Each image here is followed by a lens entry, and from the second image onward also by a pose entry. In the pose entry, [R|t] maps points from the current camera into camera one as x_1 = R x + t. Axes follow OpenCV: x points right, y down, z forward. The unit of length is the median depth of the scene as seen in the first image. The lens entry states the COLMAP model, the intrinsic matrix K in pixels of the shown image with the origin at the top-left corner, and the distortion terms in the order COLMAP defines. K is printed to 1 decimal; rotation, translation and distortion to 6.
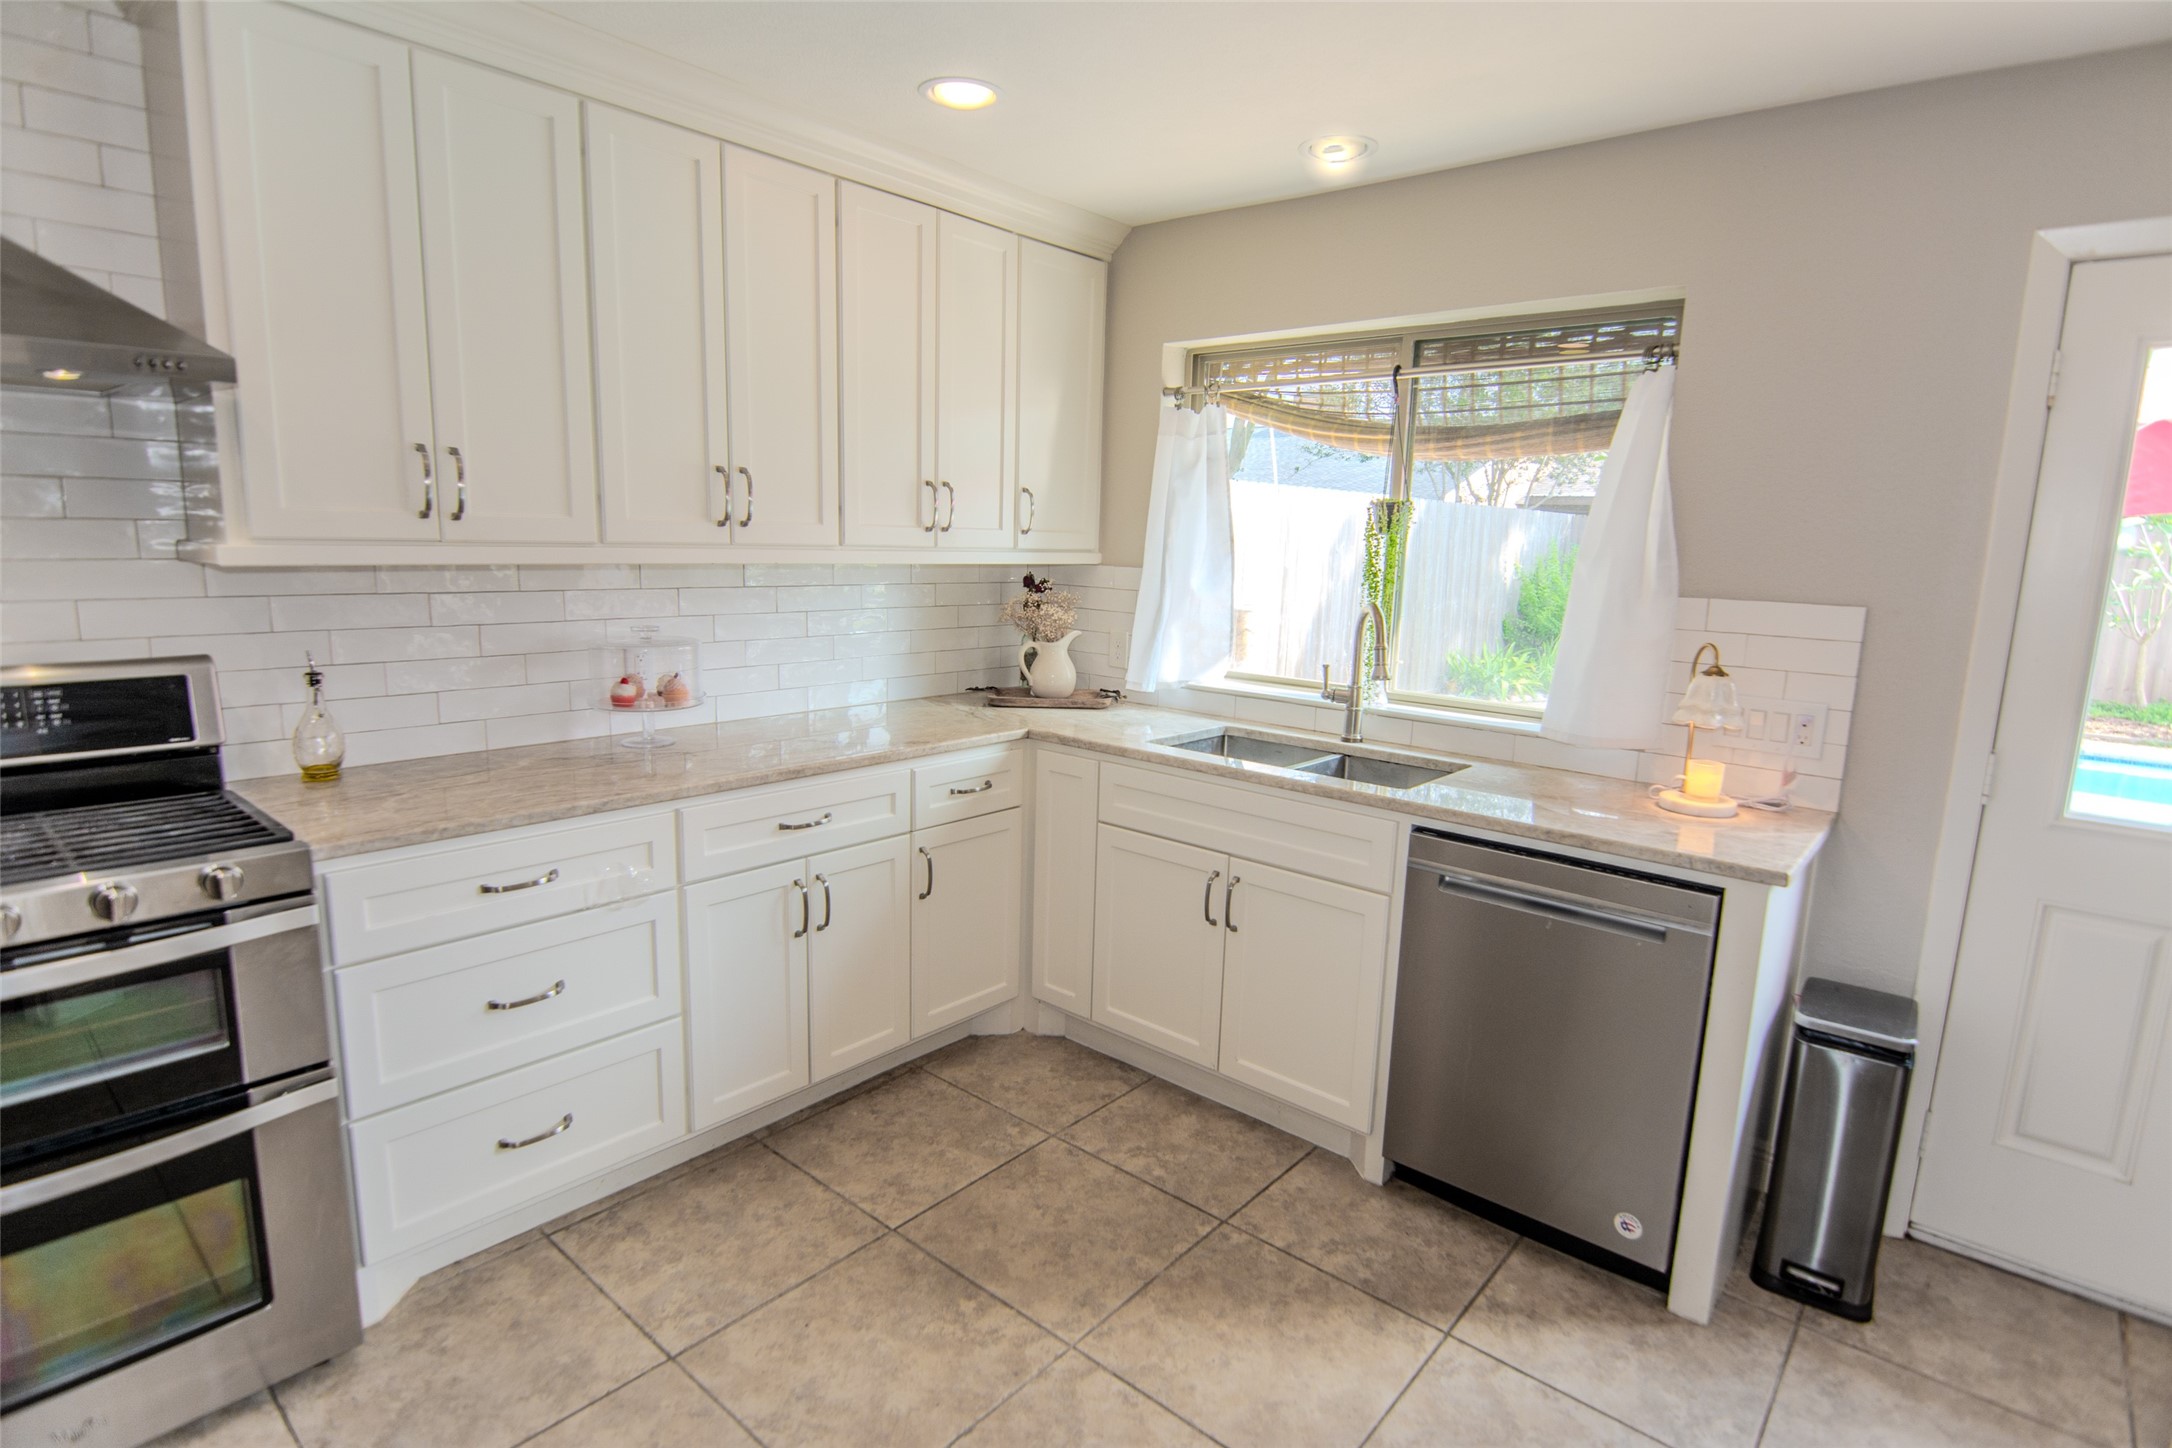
lens RADIAL K [[1059.2, 0, 1085.6], [0, 1059.2, 734.4], [0, 0, 1]] dist [-0.008446, -0.009415]
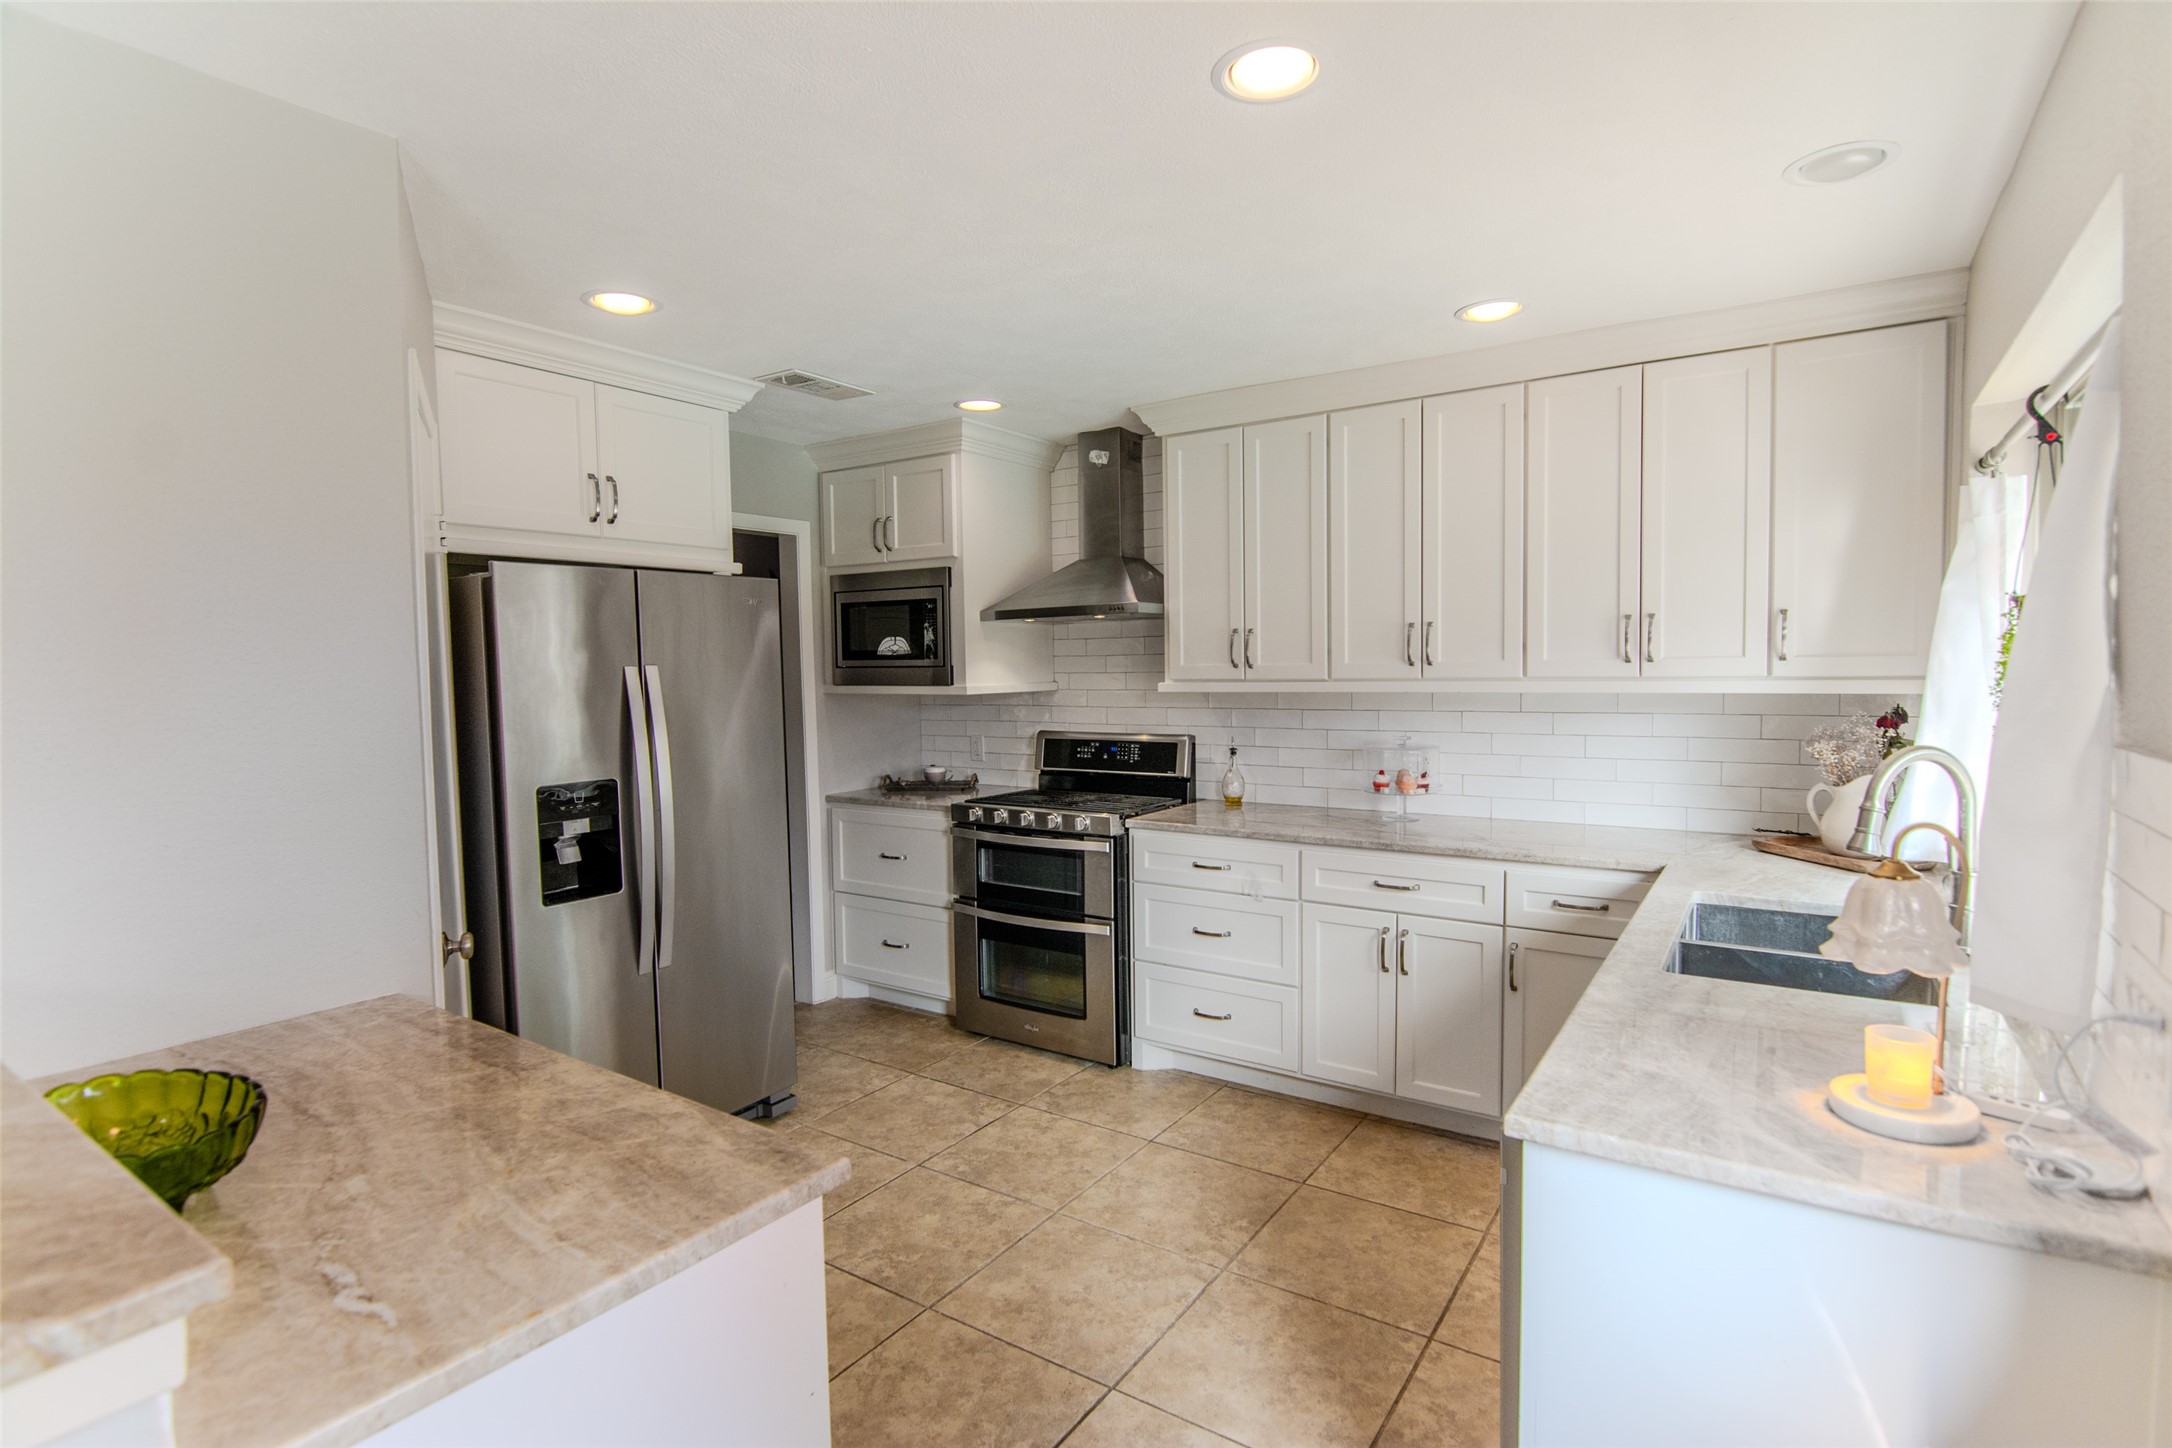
lens RADIAL K [[1059.2, 0, 1099.4], [0, 1059.2, 718.3], [0, 0, 1]] dist [-0.008446, -0.009415]
pose [[0.120860, 0.019702, -0.992474, 1.043184], [-0.159673, 0.987170, 0.000152, -0.067102], [0.979744, 0.158453, 0.122455, 0.464806]]
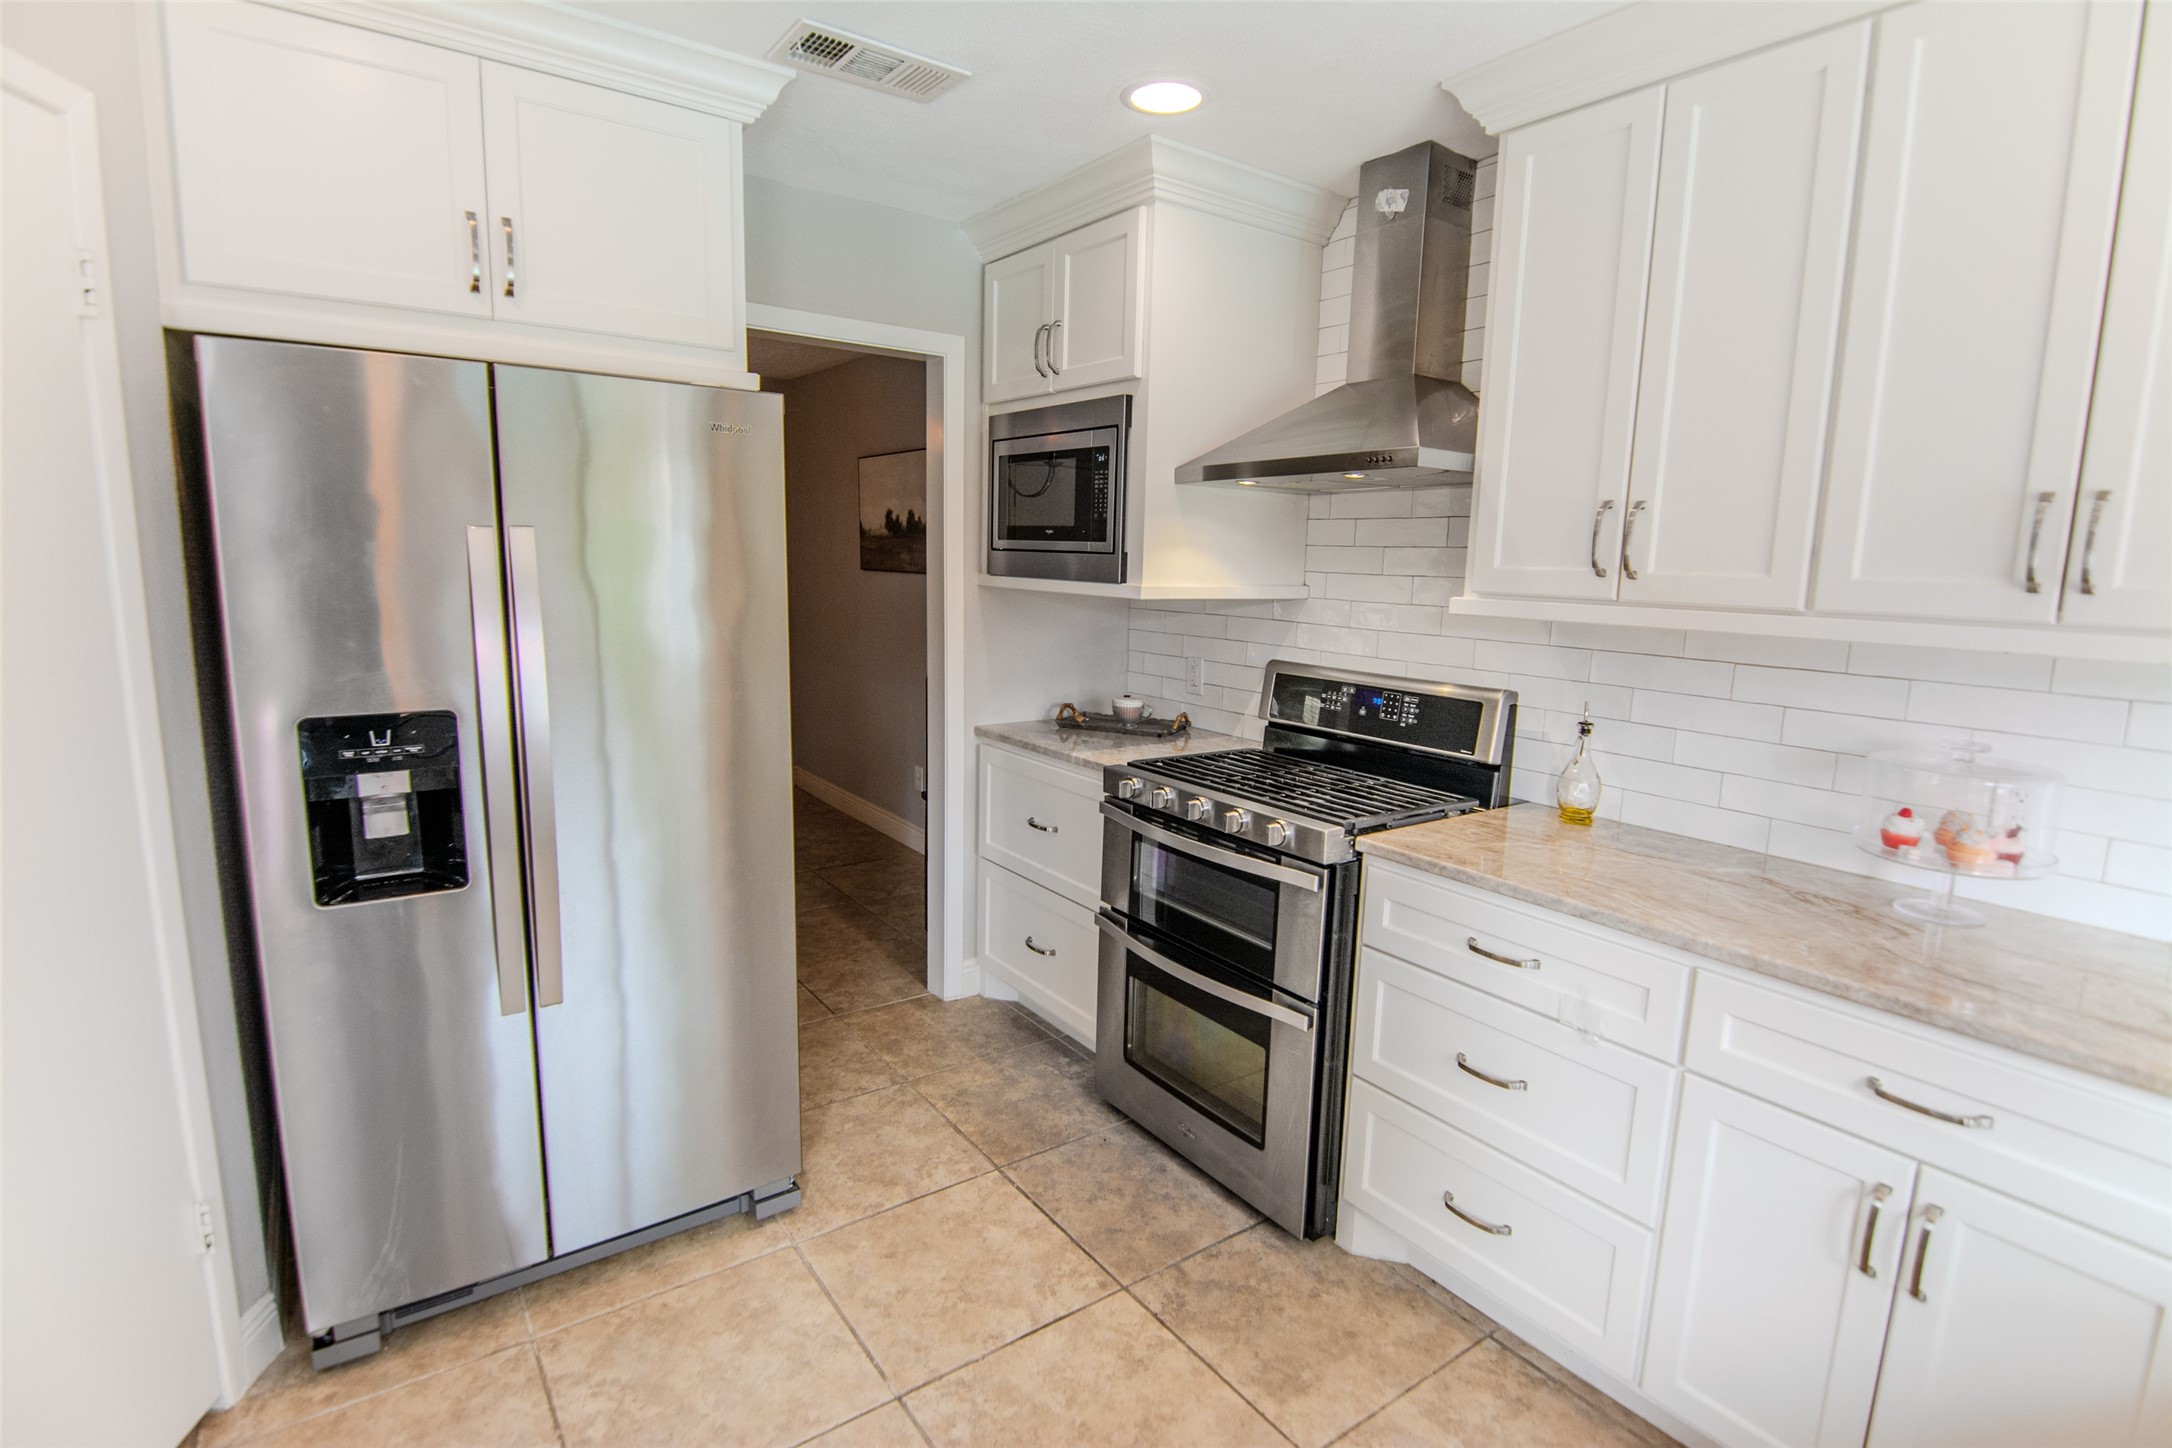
lens RADIAL K [[1059.2, 0, 1095.5], [0, 1059.2, 722.2], [0, 0, 1]] dist [-0.008446, -0.009415]
pose [[-0.230113, 0.115767, -0.966253, 0.376500], [-0.207551, 0.964216, 0.164952, -0.120137], [0.950774, 0.238505, -0.197851, 0.667441]]
